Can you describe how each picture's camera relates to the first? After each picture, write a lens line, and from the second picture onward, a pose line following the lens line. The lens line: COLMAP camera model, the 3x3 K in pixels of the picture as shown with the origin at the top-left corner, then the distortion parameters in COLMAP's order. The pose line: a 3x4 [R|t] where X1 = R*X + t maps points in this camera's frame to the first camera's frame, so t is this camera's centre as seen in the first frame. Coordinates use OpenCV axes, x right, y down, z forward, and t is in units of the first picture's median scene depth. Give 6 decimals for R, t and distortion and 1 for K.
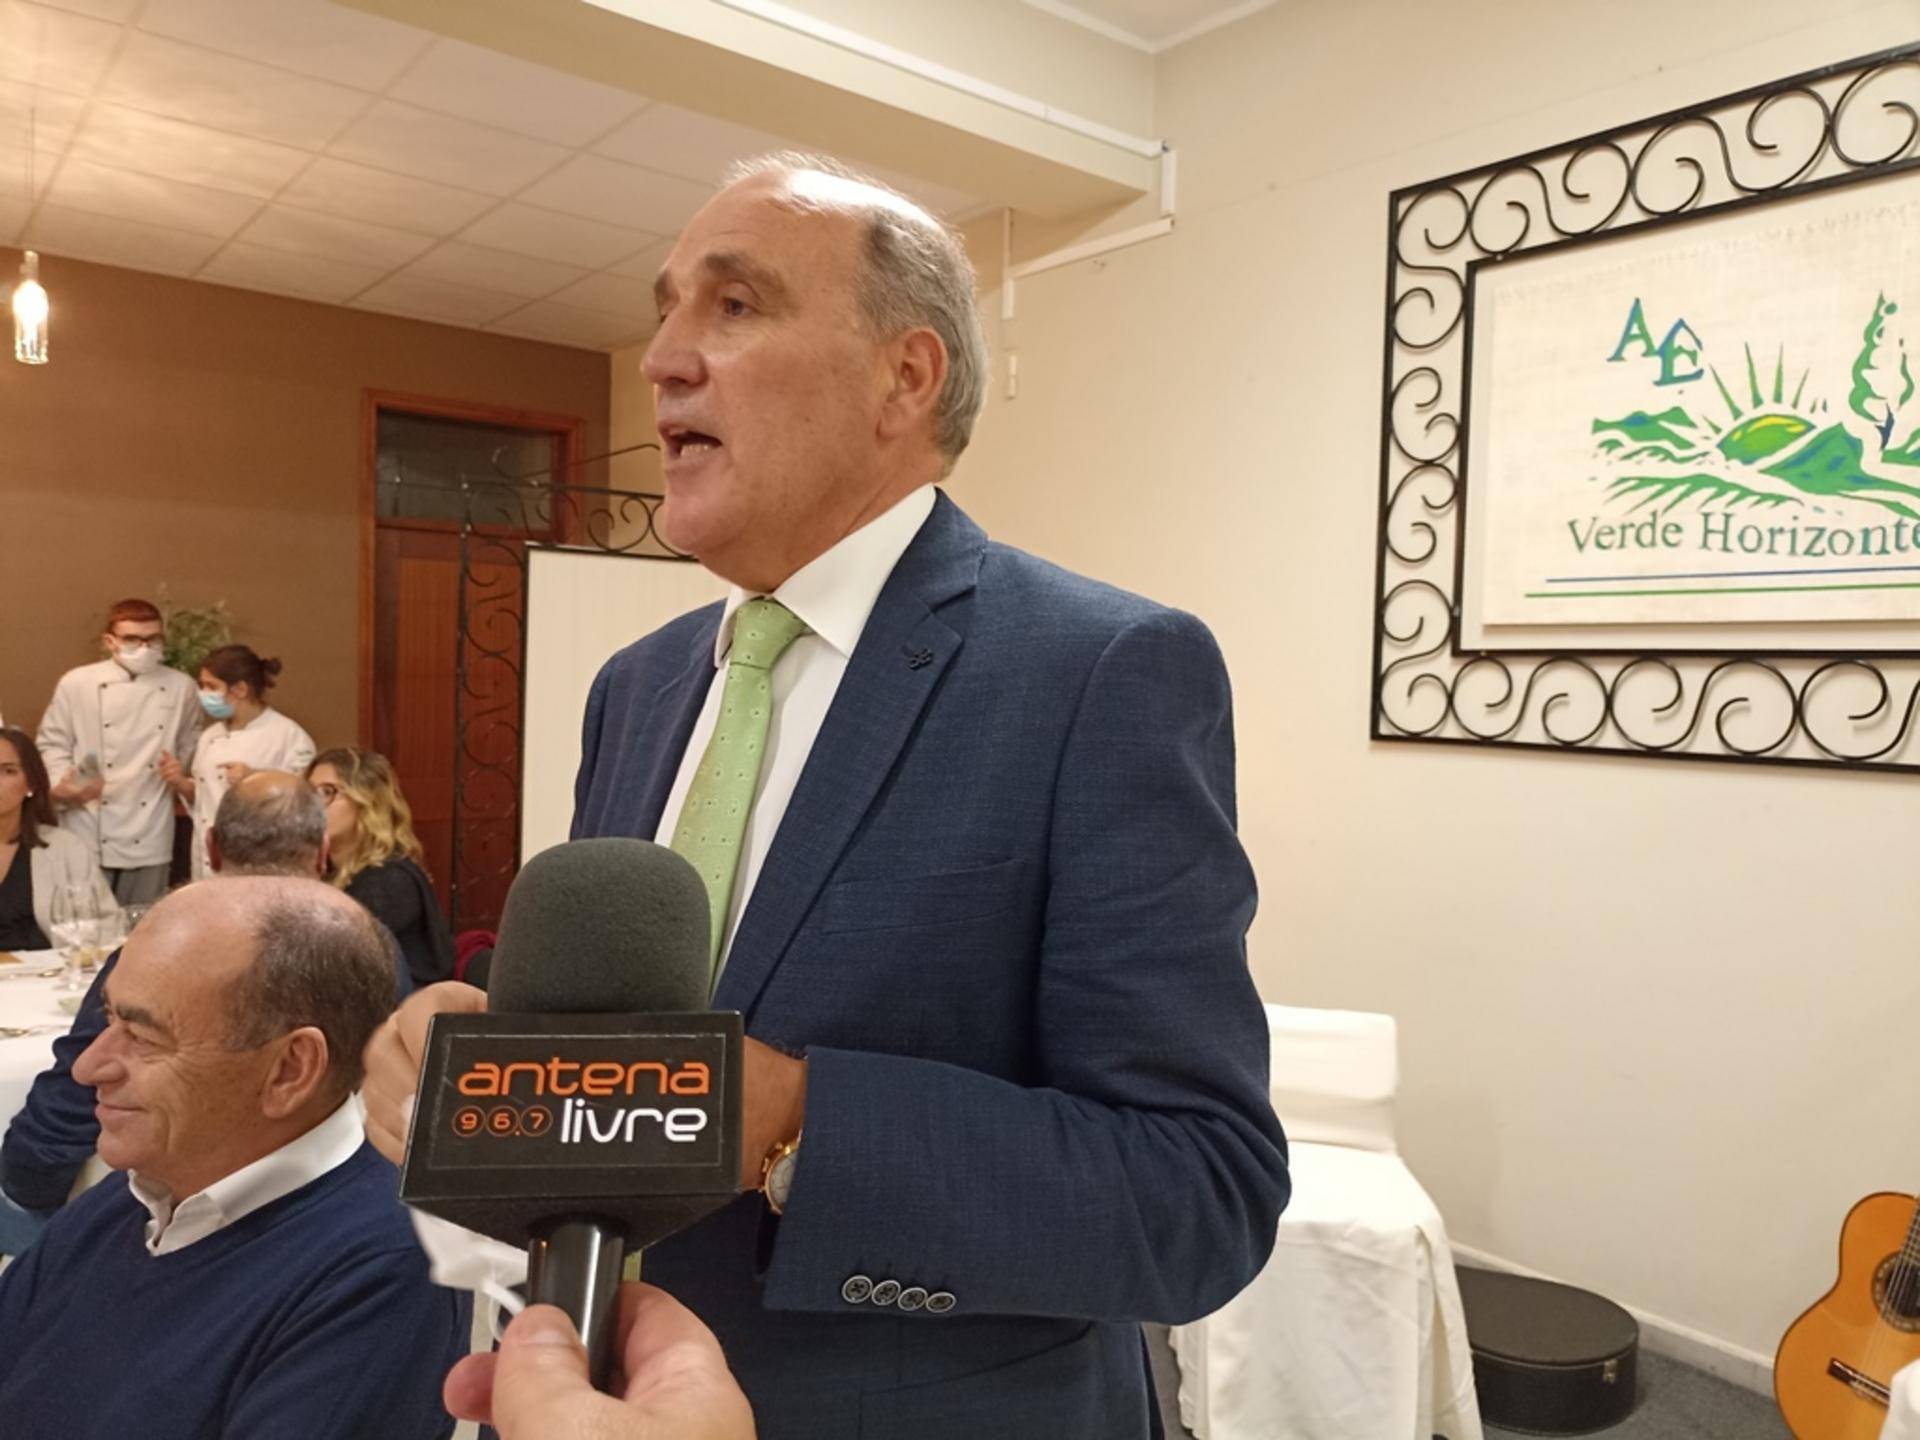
lens RADIAL K [[1358.1, 0, 956.3], [0, 1358.1, 746.4], [0, 0, 1]] dist [-0.030564, 0.006172]
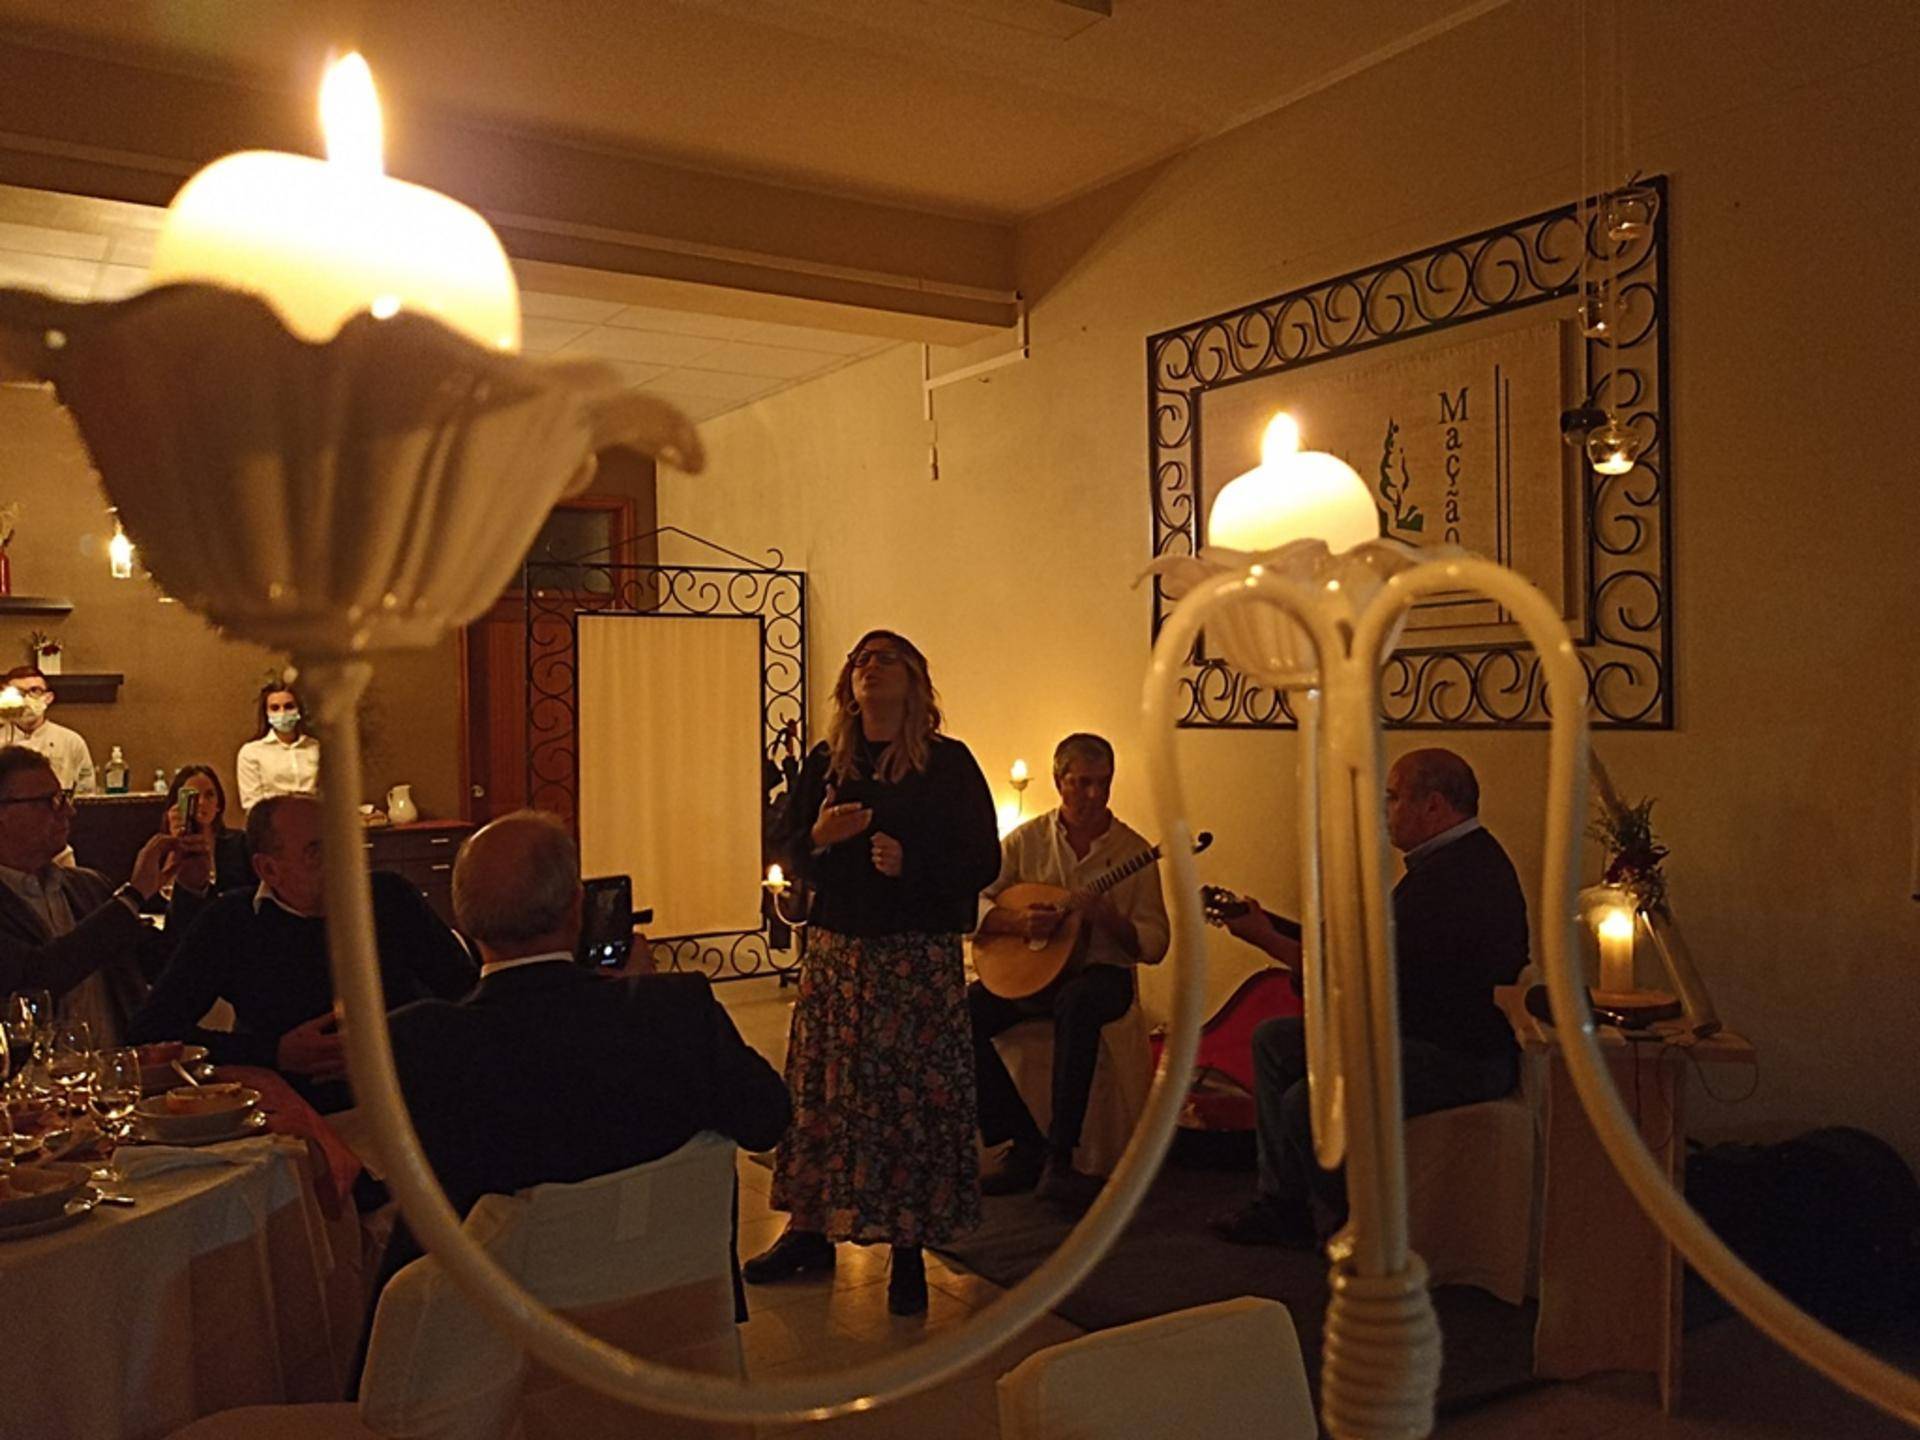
lens RADIAL K [[1552.9, 0, 1007.0], [0, 1552.9, 728.0], [0, 0, 1]] dist [0.002059, 0.001329]
pose [[0.995378, -0.049961, -0.082012, 0.292651], [0.047573, 0.998392, -0.030825, 0.039566], [0.083420, 0.026781, 0.996155, -0.625486]]
